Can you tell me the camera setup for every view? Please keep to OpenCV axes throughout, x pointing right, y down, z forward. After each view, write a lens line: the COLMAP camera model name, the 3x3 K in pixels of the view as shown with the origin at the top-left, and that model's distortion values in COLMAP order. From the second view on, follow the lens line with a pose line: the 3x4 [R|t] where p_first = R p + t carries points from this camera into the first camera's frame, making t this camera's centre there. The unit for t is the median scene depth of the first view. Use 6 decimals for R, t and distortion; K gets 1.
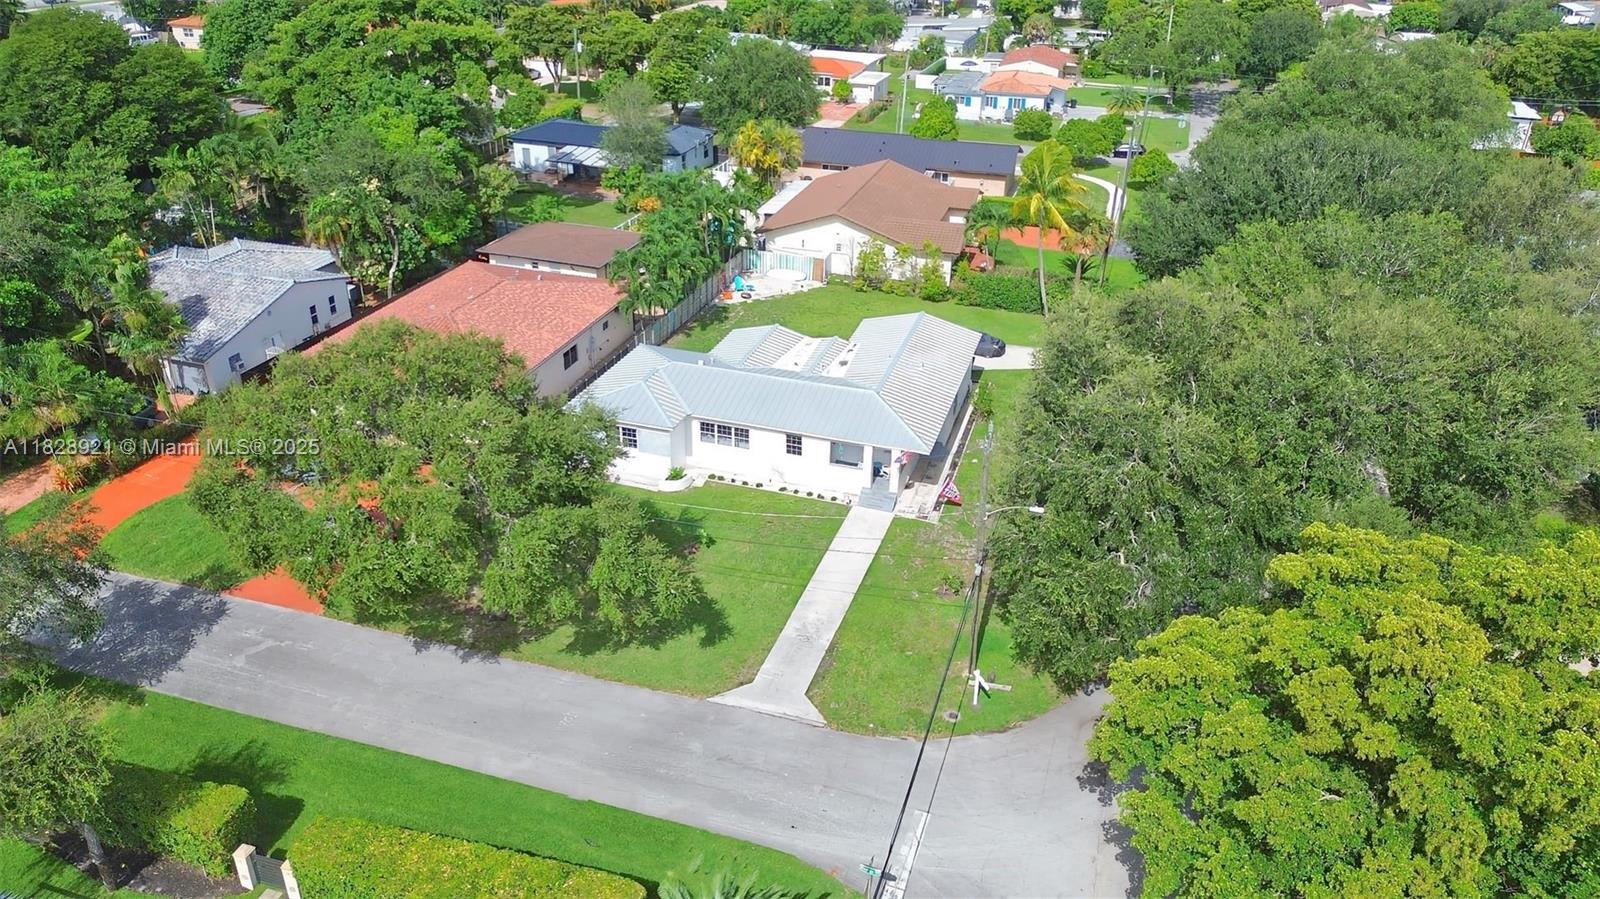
lens RADIAL K [[1120.3, 0, 805.2], [0, 1120.3, 453.4], [0, 0, 1]] dist [0.052455, -0.079661]
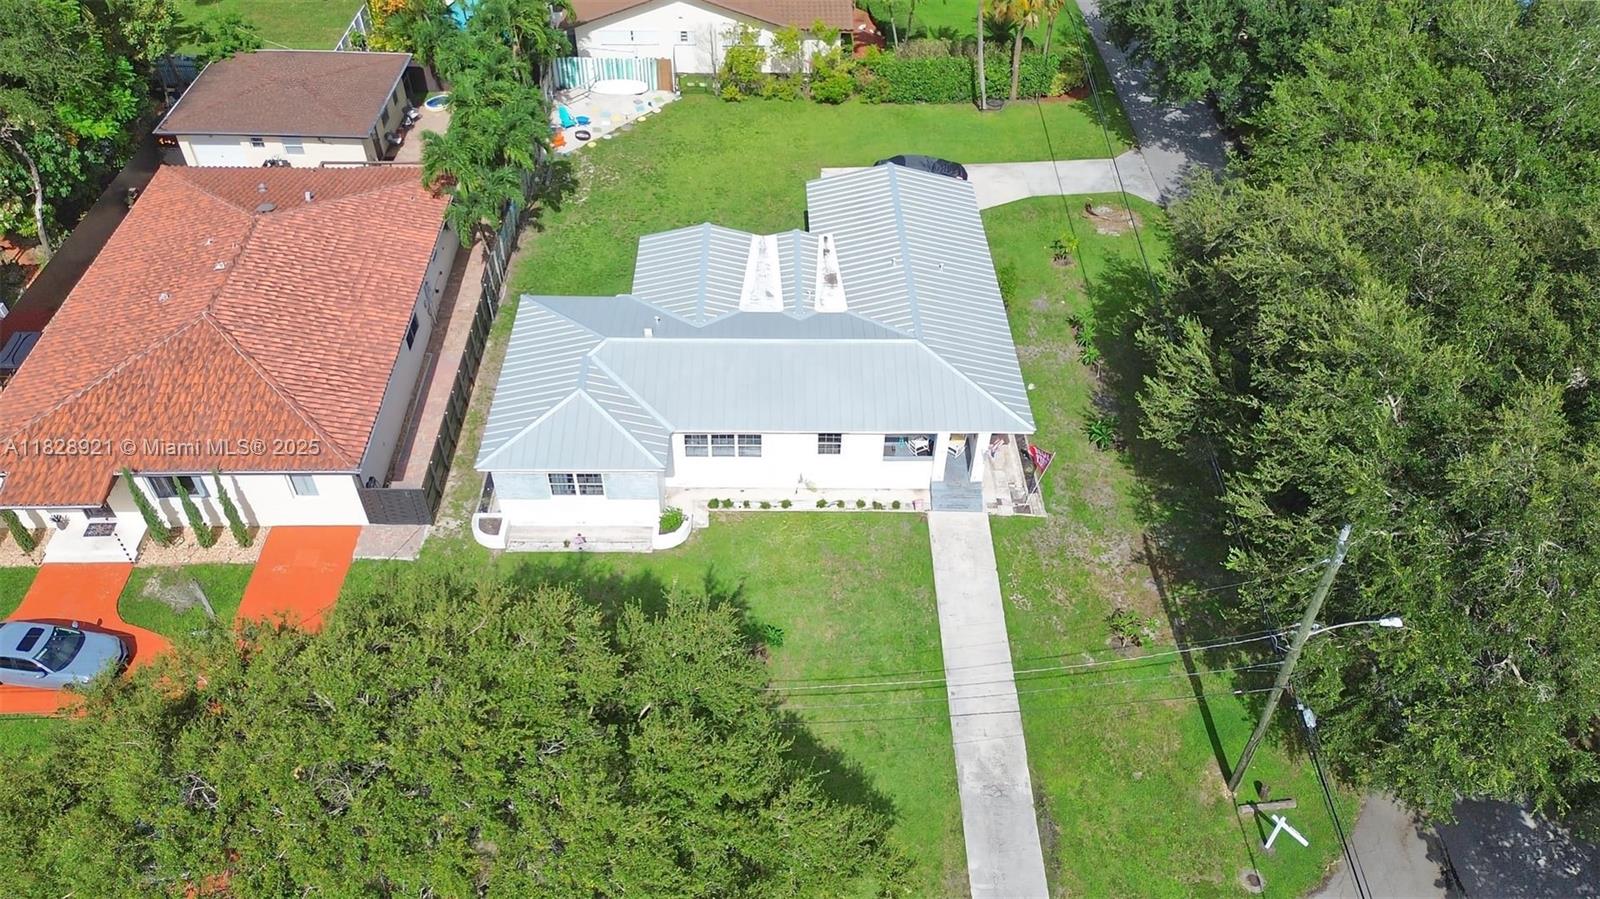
lens RADIAL K [[1120.3, 0, 805.2], [0, 1120.3, 453.4], [0, 0, 1]] dist [0.052455, -0.079661]
pose [[0.946075, -0.227408, 0.230712, -0.183703], [0.148281, 0.937194, 0.315722, -0.220742], [-0.288020, -0.264486, 0.920376, 0.354566]]
